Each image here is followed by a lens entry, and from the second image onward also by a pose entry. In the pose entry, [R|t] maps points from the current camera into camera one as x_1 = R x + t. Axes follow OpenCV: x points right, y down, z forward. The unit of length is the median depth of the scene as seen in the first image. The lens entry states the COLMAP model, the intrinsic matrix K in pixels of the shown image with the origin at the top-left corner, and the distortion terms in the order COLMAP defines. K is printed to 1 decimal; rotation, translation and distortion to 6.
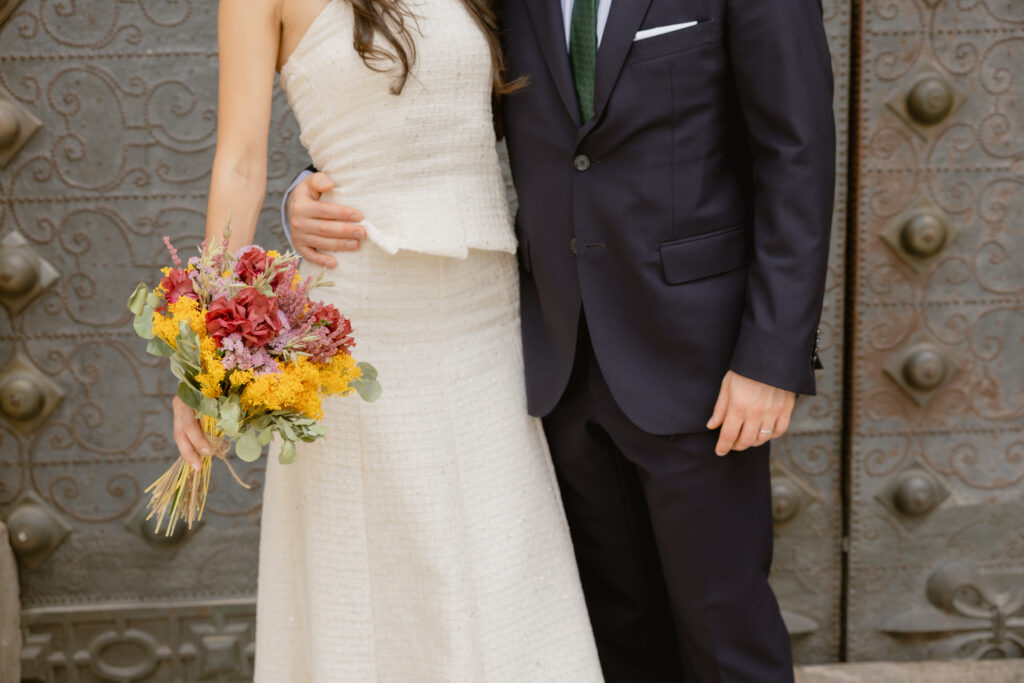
lens RADIAL K [[1065.0, 0, 512.0], [0, 1065.0, 341.5], [0, 0, 1]] dist [-0.004076, -0.001818]
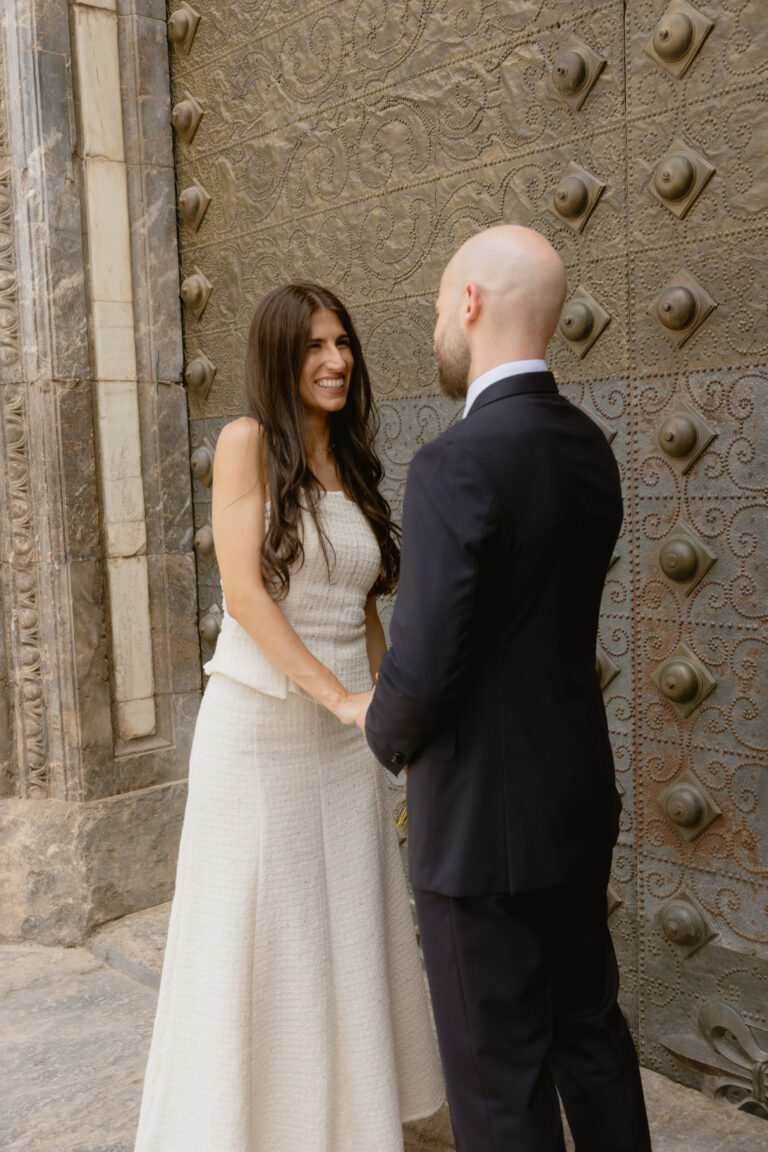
lens RADIAL K [[1198.1, 0, 384.0], [0, 1198.1, 576.0], [0, 0, 1]] dist [-0.004076, -0.001818]
pose [[0.660877, 0.073890, -0.746848, 1.066064], [-0.092317, 0.995588, 0.016808, -0.196523], [0.744795, 0.057839, 0.664782, -0.030648]]
